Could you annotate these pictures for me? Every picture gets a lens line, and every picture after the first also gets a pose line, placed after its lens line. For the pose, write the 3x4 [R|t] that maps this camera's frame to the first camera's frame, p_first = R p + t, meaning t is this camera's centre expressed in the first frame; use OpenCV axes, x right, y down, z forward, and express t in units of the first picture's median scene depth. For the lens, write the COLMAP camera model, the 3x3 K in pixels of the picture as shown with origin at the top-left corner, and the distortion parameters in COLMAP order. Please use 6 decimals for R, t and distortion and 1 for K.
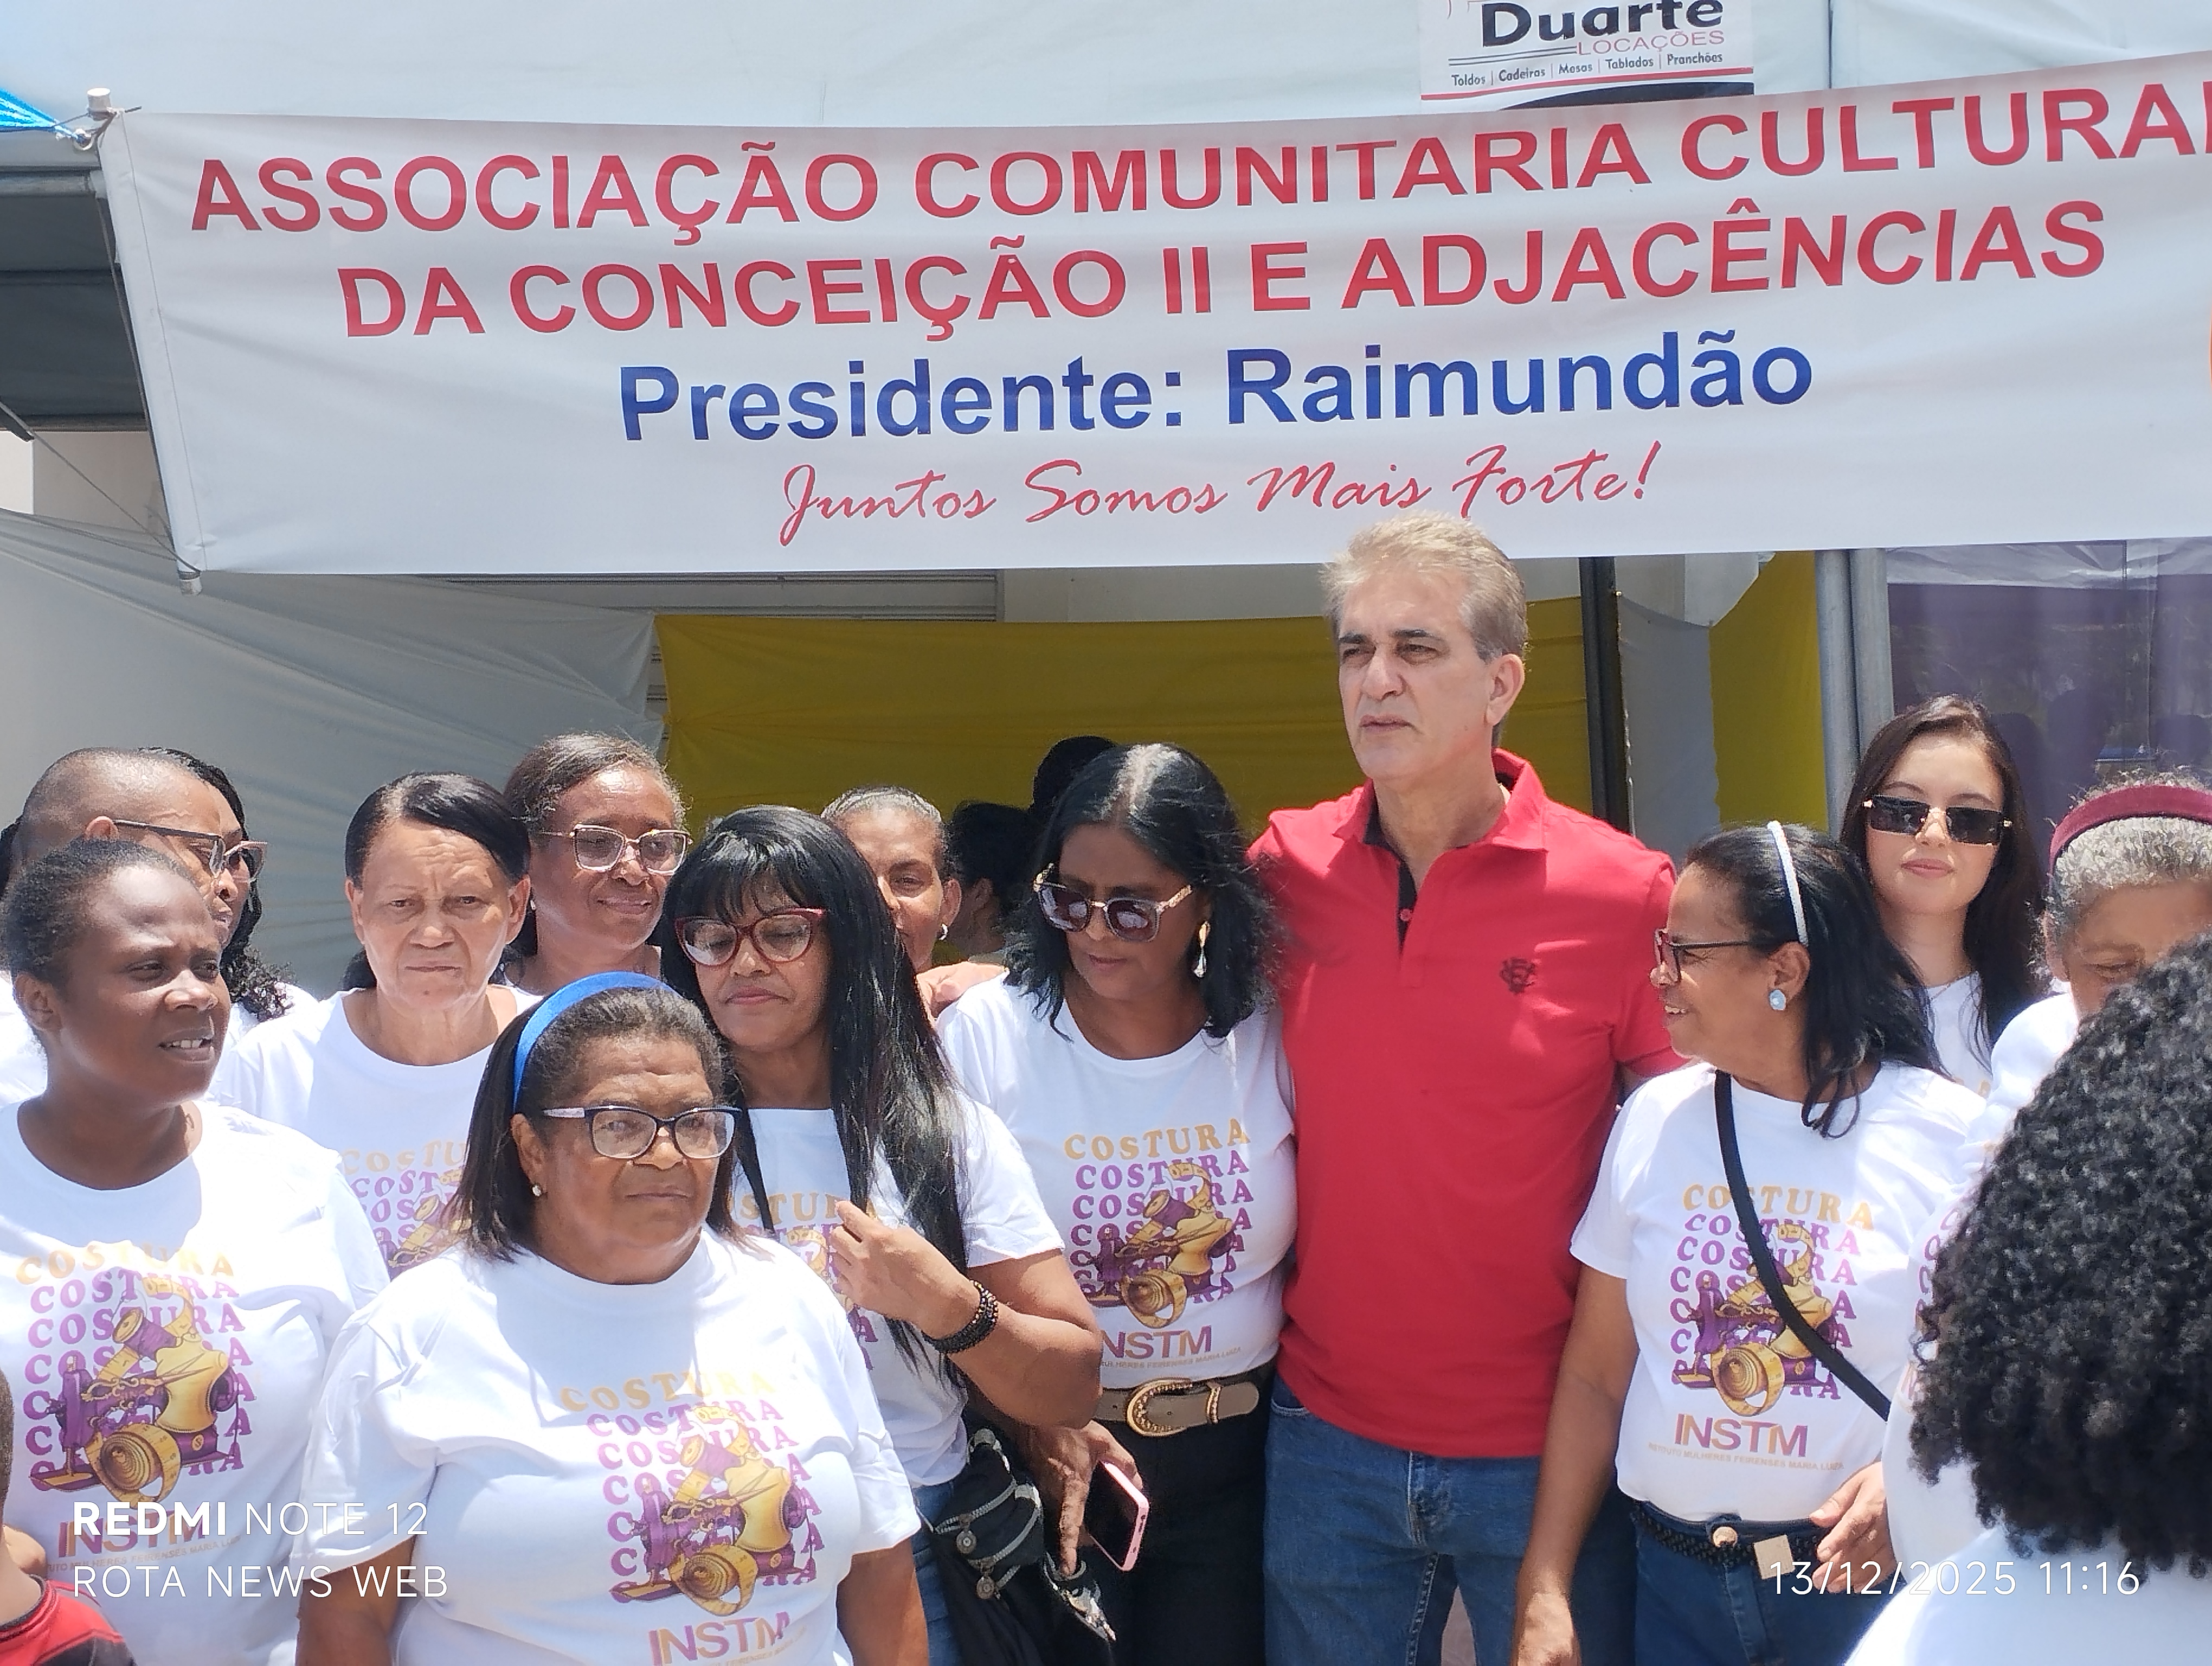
lens RADIAL K [[3569.1, 0, 1202.4], [0, 3569.1, 753.2], [0, 0, 1]] dist [0.094245, 0.000000]
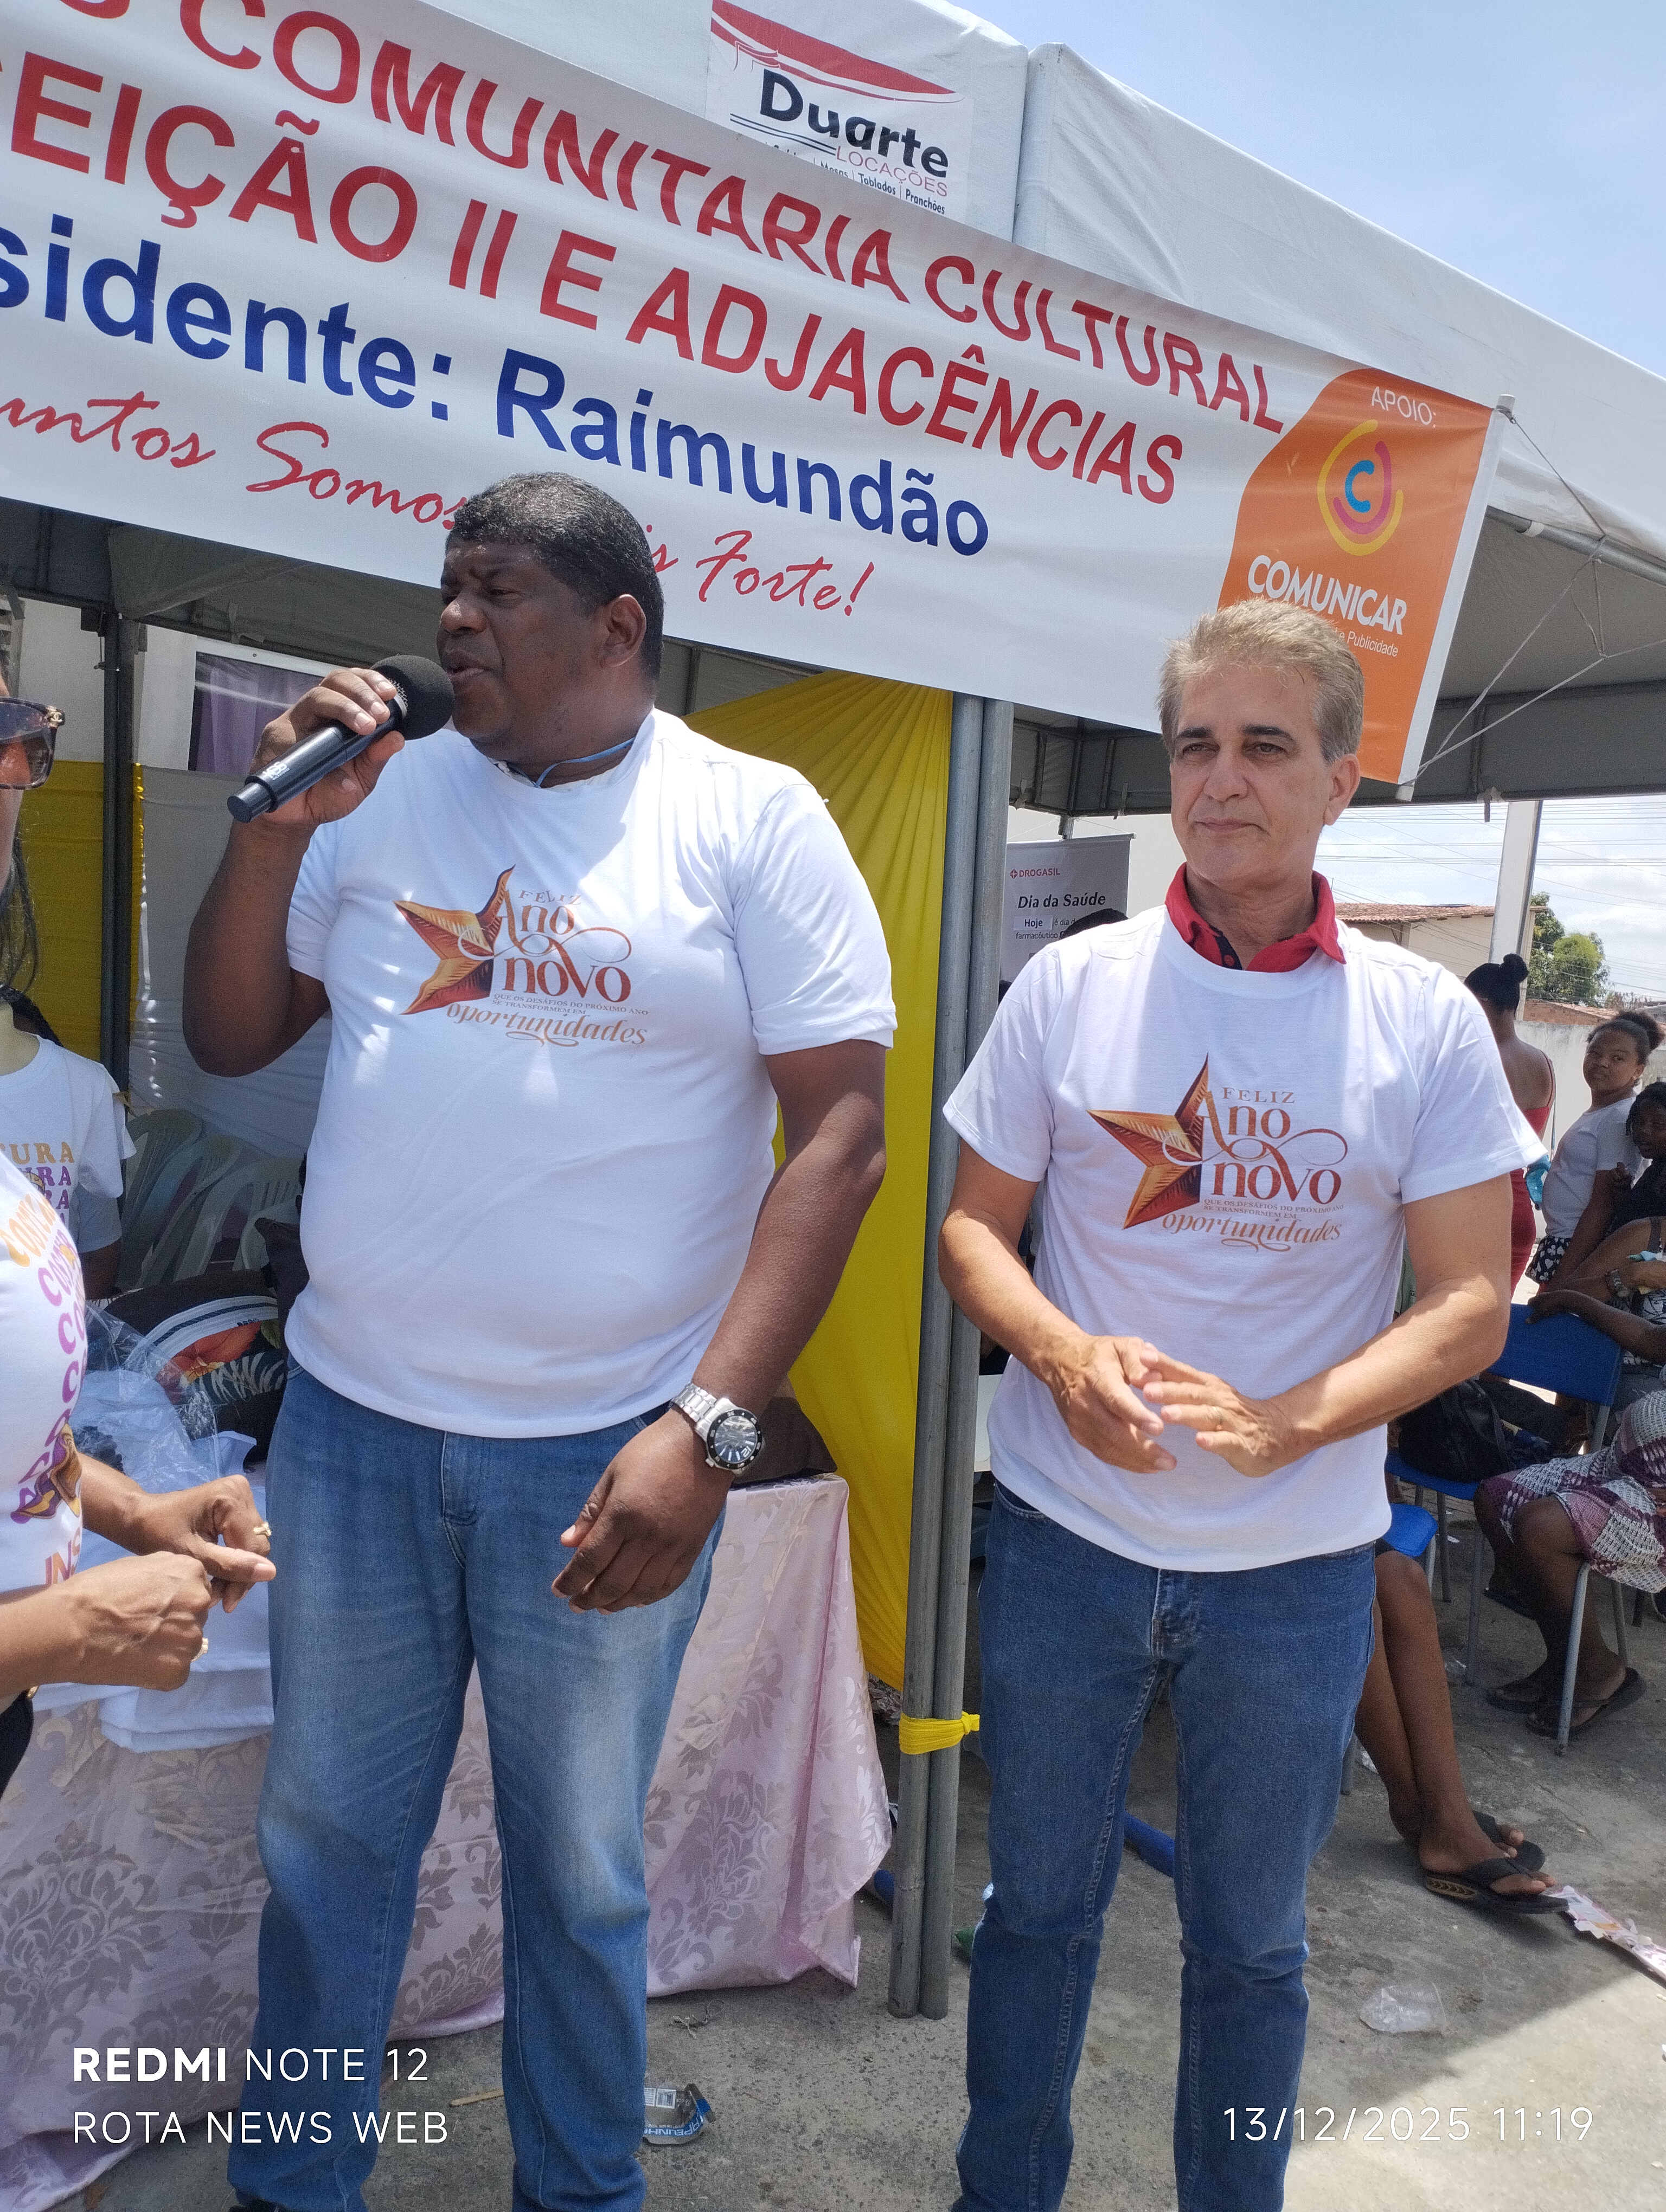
lens RADIAL K [[1840.0, 0, 879.0], [0, 1840.0, 1107.3], [0, 0, 1]] dist [0.106958, -0.137293]
pose [[0.764406, 0.040180, 0.643482, -0.217149], [-0.078998, 0.996373, 0.031628, 0.055598], [-0.639878, -0.075011, 0.764807, 0.566919]]
